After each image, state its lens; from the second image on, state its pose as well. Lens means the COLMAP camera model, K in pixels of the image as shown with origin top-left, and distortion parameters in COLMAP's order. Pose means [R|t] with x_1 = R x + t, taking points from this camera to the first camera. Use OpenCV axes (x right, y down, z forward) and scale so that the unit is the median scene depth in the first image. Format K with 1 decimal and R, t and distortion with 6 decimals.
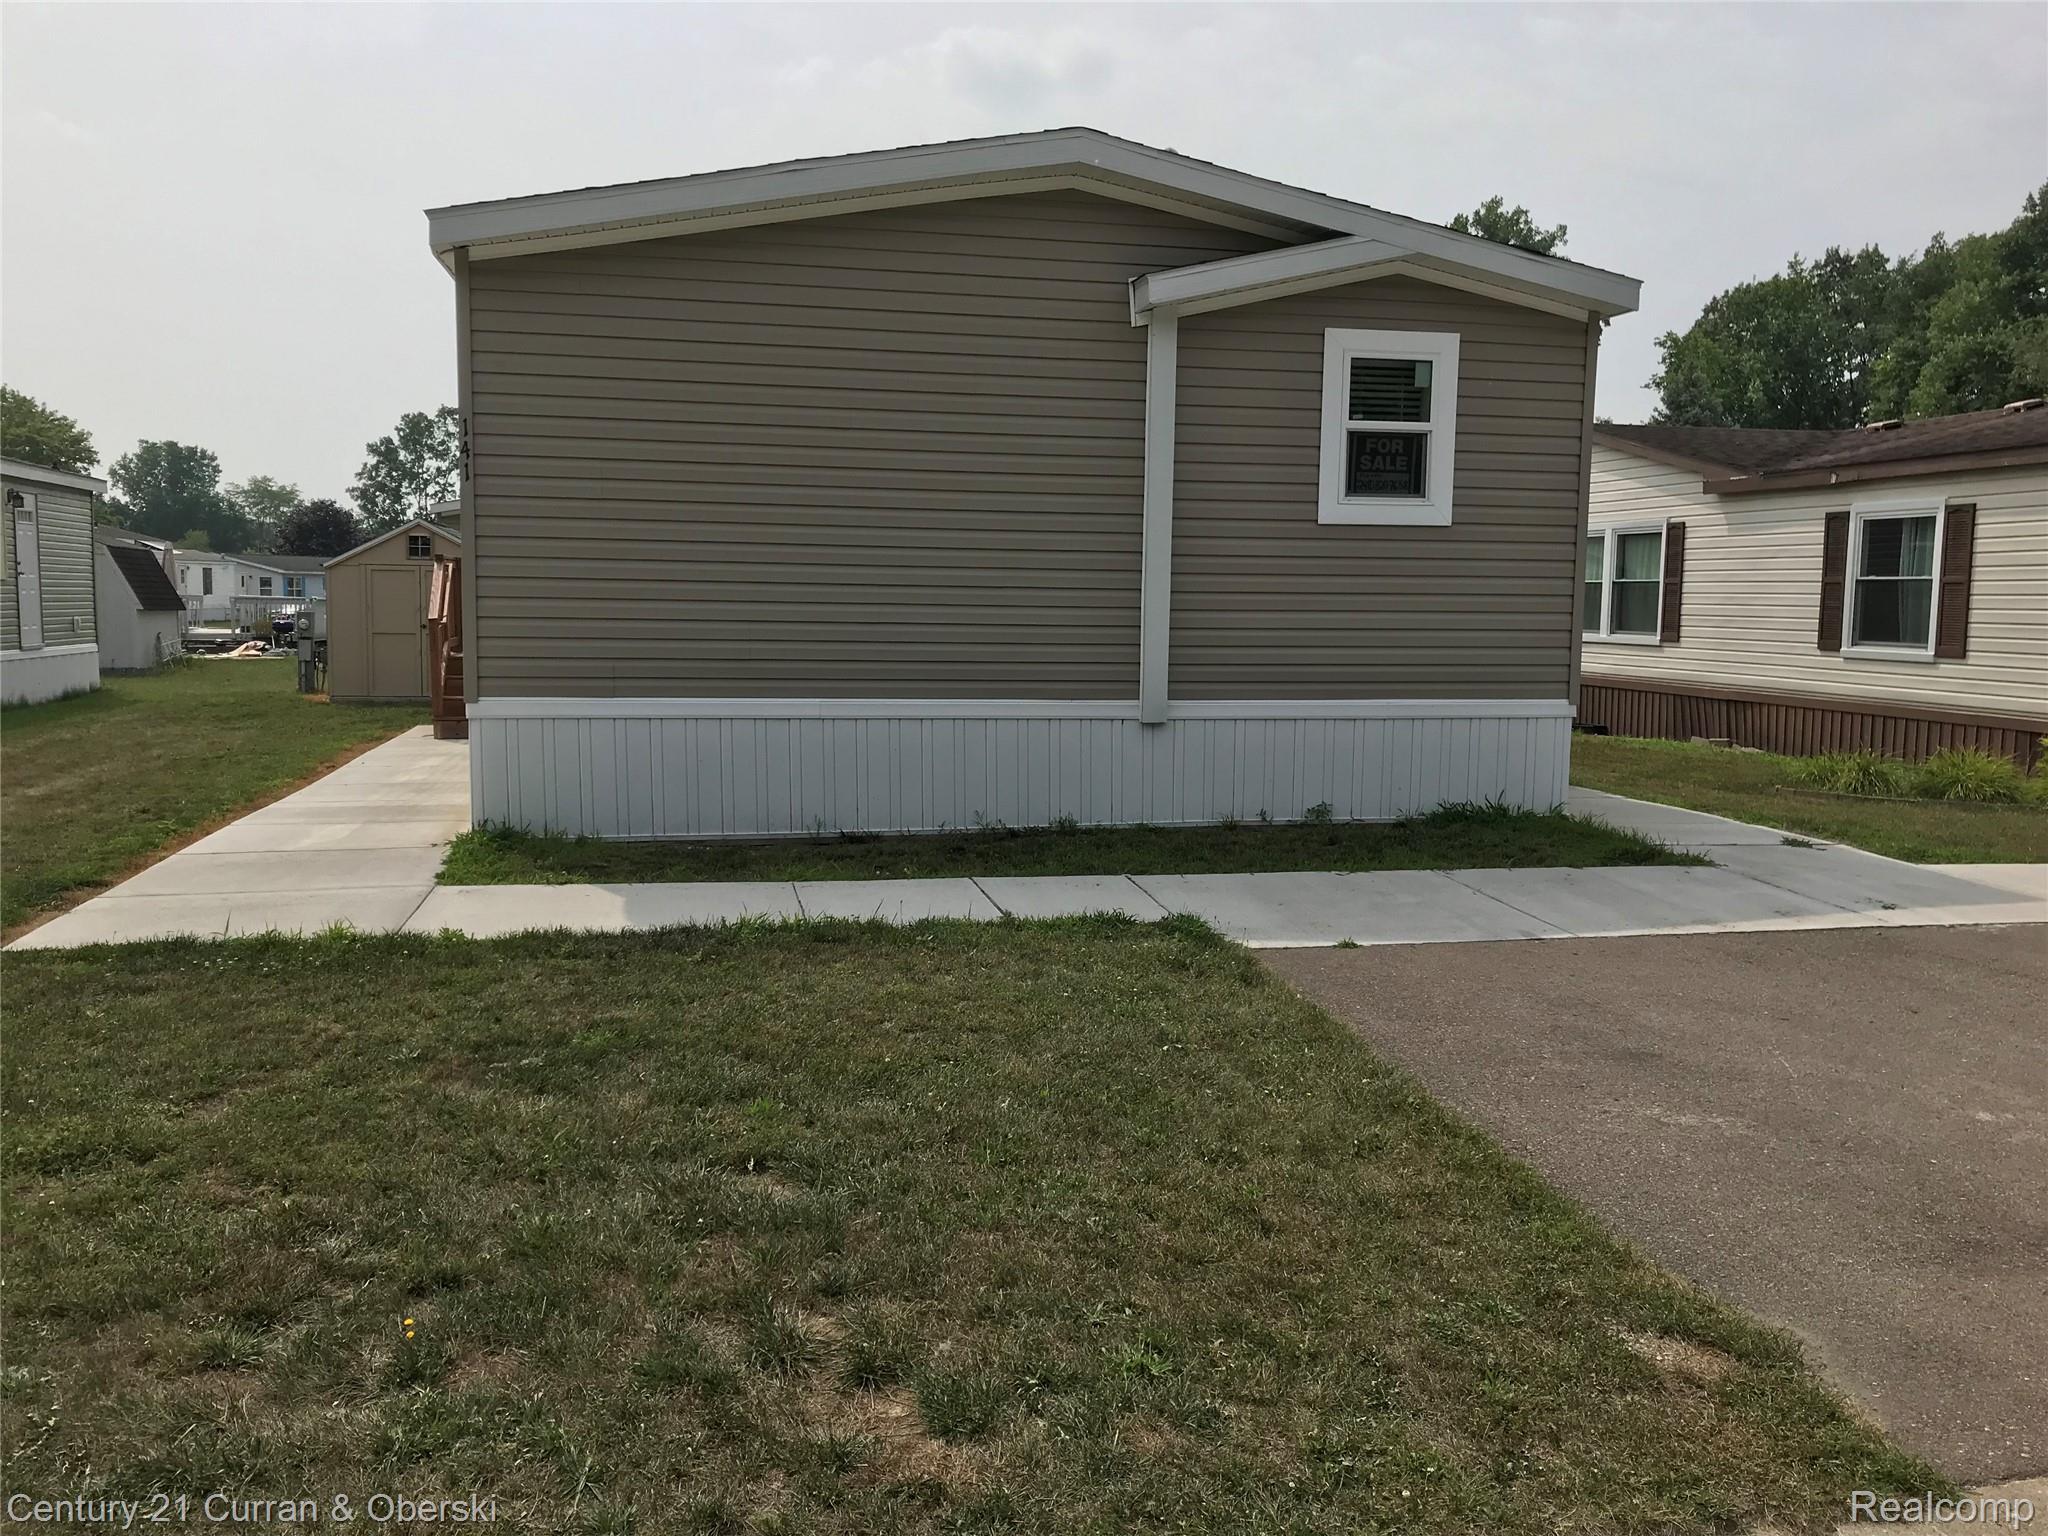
lens RADIAL K [[1661.8, 0, 1024.0], [0, 1661.8, 768.0], [0, 0, 1]] dist [0.012851, -0.005450]
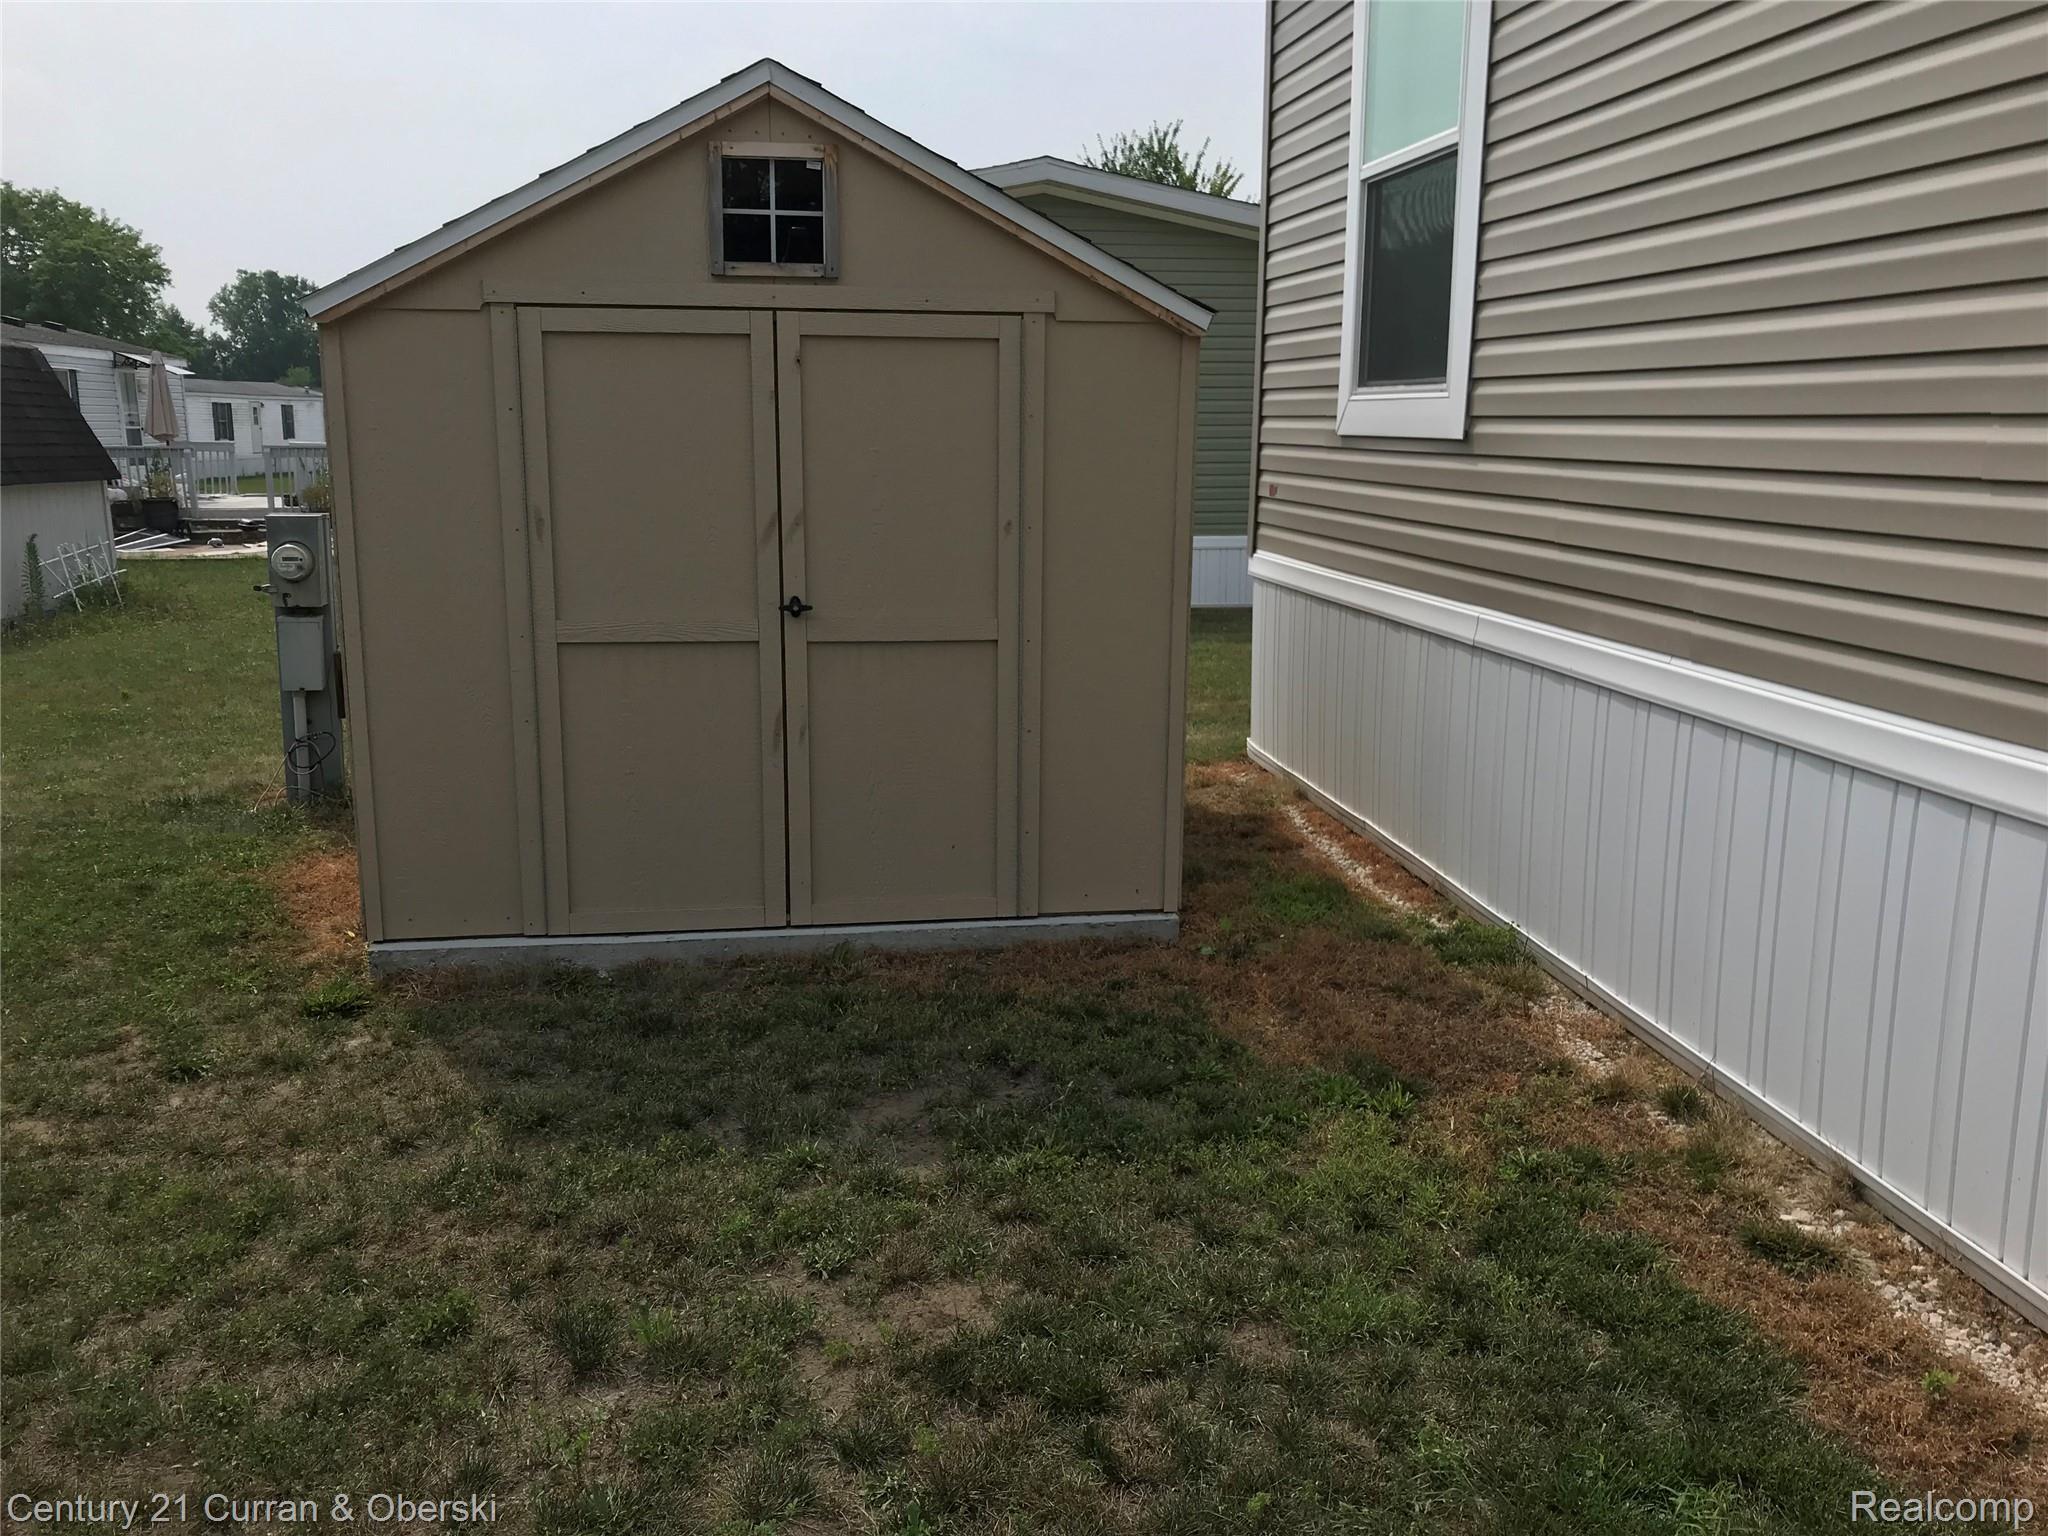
lens RADIAL K [[1661.8, 0, 1024.0], [0, 1661.8, 768.0], [0, 0, 1]] dist [0.012851, -0.005450]
pose [[0.997906, 0.003403, -0.064588, -0.505441], [0.002859, 0.995319, 0.096603, -0.136288], [0.064614, -0.096585, 0.993225, 1.260397]]
